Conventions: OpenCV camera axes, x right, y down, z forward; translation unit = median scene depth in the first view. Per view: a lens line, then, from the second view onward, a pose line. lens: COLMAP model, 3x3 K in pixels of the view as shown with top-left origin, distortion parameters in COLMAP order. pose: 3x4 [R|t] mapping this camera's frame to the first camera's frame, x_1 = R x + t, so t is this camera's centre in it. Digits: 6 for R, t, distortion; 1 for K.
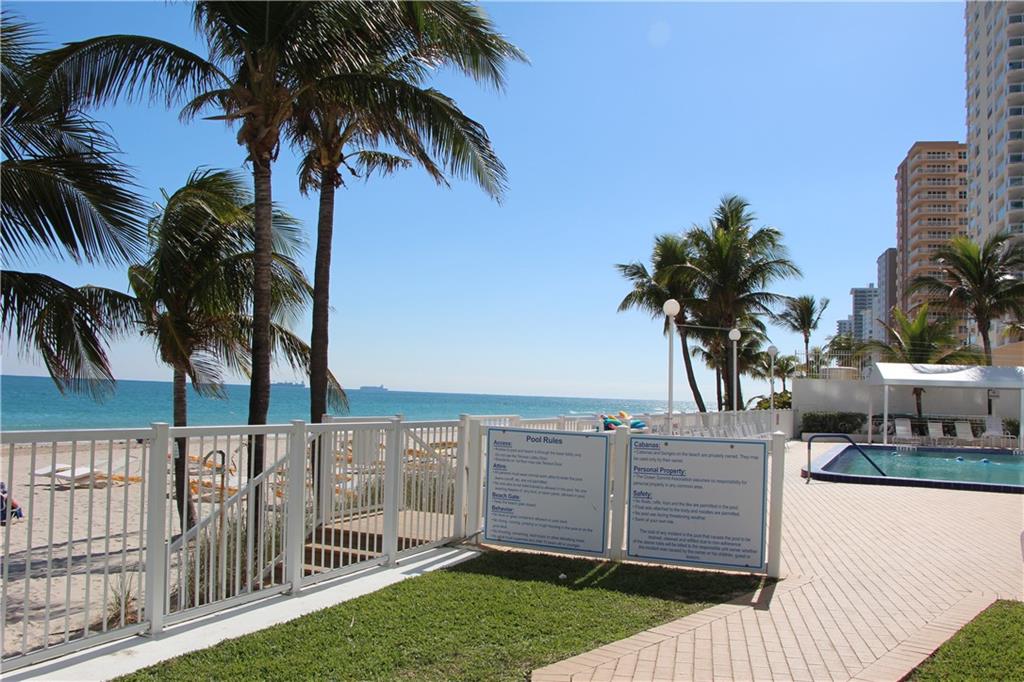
lens RADIAL K [[813.9, 0, 511.8], [0, 813.9, 362.9], [0, 0, 1]] dist [-0.166206, 0.111157]
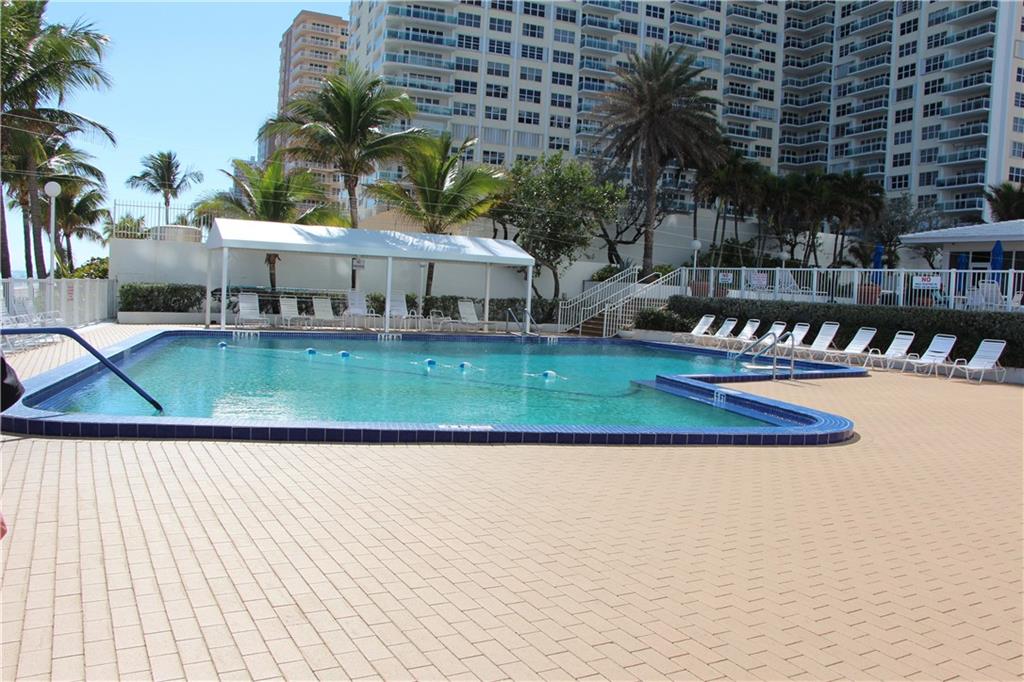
lens RADIAL K [[813.9, 0, 511.8], [0, 813.9, 362.9], [0, 0, 1]] dist [-0.166206, 0.111157]
pose [[0.739487, -0.054829, 0.670934, 0.077811], [-0.051105, 0.989229, 0.137167, 0.009063], [-0.671228, -0.135721, 0.728720, 0.121017]]
